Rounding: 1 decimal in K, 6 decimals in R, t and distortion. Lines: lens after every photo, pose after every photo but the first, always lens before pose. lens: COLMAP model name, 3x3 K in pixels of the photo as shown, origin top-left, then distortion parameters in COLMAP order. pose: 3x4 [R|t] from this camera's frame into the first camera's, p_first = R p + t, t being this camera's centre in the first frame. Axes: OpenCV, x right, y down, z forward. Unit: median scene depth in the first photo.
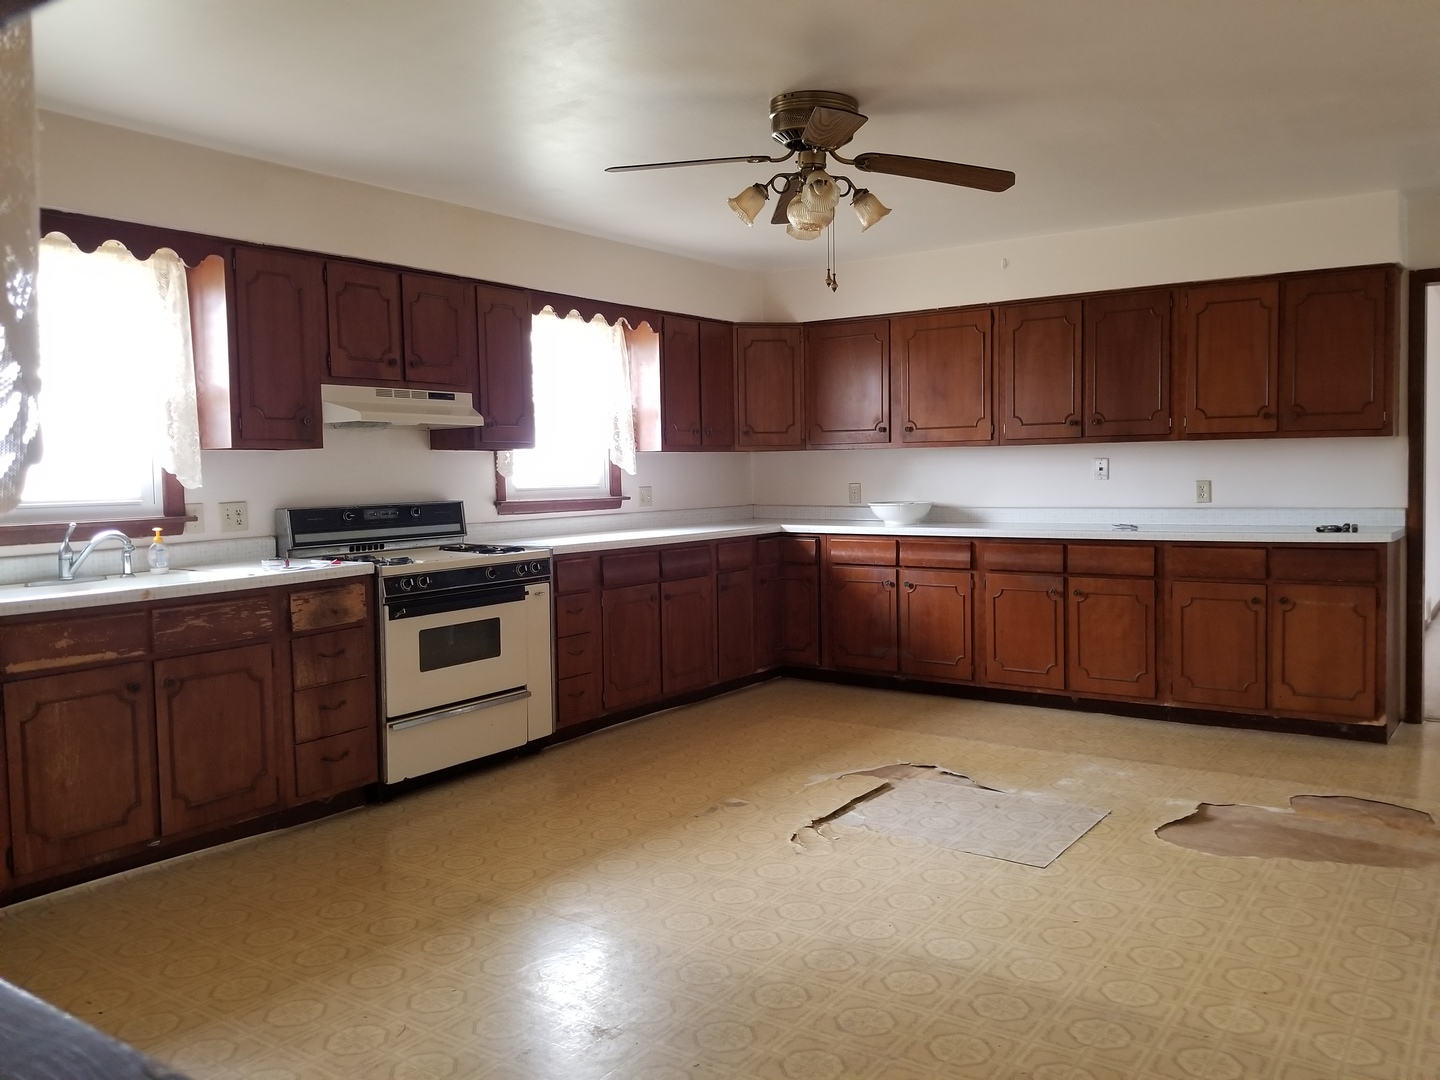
lens RADIAL K [[1132.8, 0, 744.1], [0, 1132.8, 516.3], [0, 0, 1]] dist [0.070930, -0.101722]
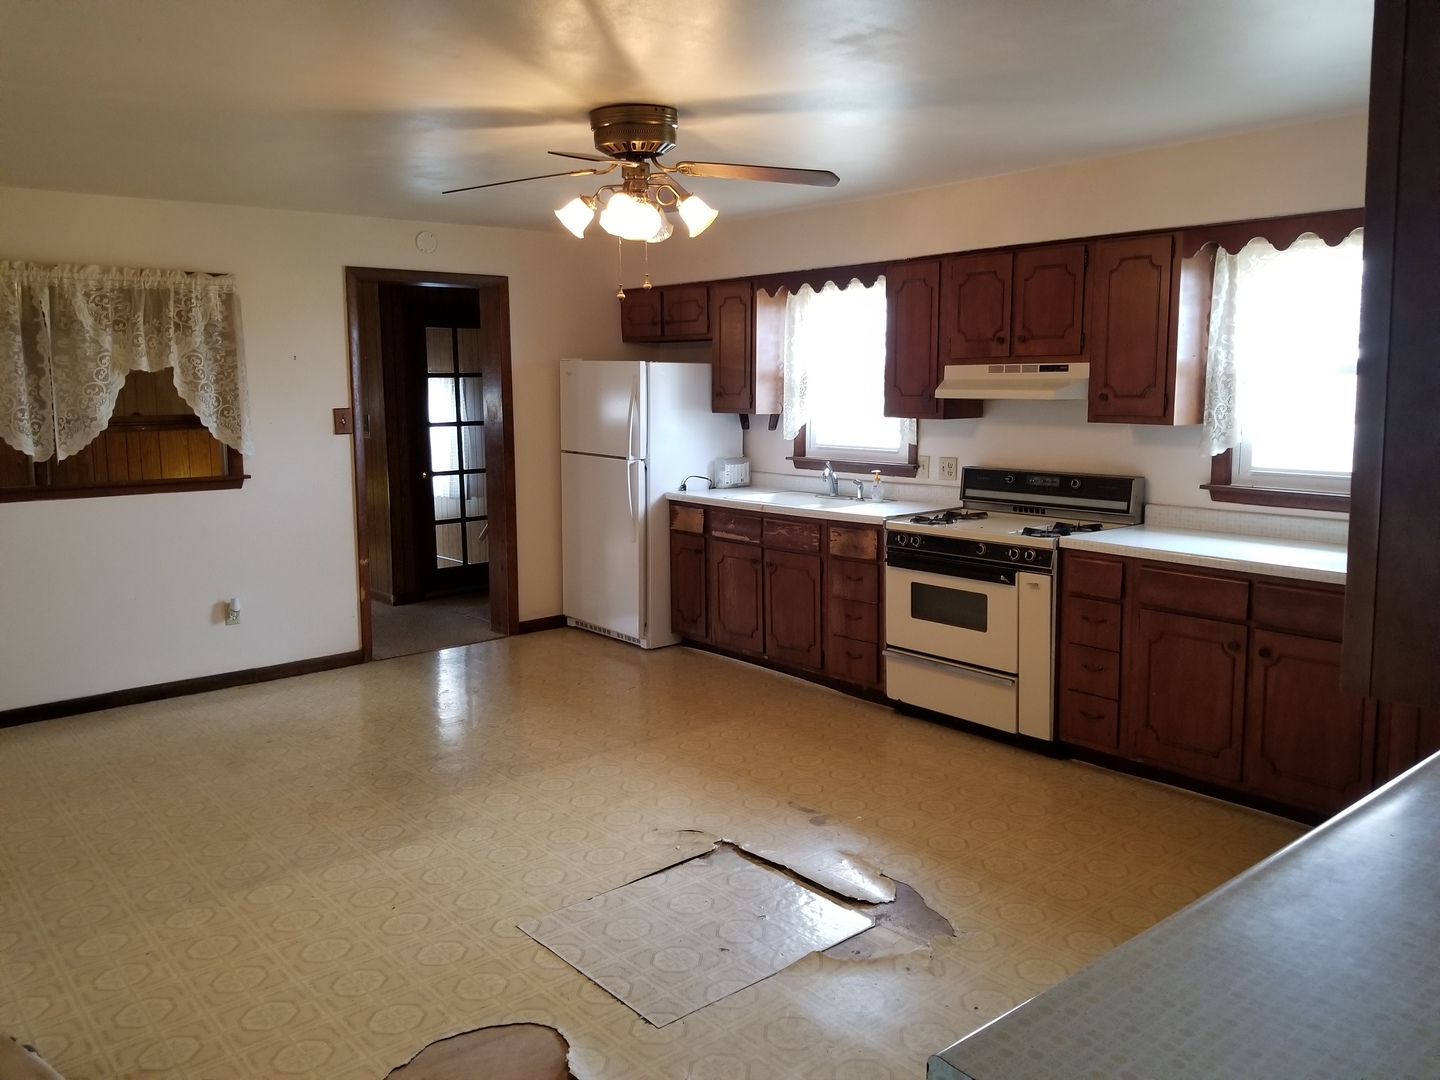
lens RADIAL K [[1132.8, 0, 744.1], [0, 1132.8, 516.3], [0, 0, 1]] dist [0.070930, -0.101722]
pose [[-0.255632, 0.138658, -0.956779, 0.897053], [-0.029145, 0.988106, 0.150984, -0.141846], [0.966335, 0.066482, -0.248550, 1.176930]]
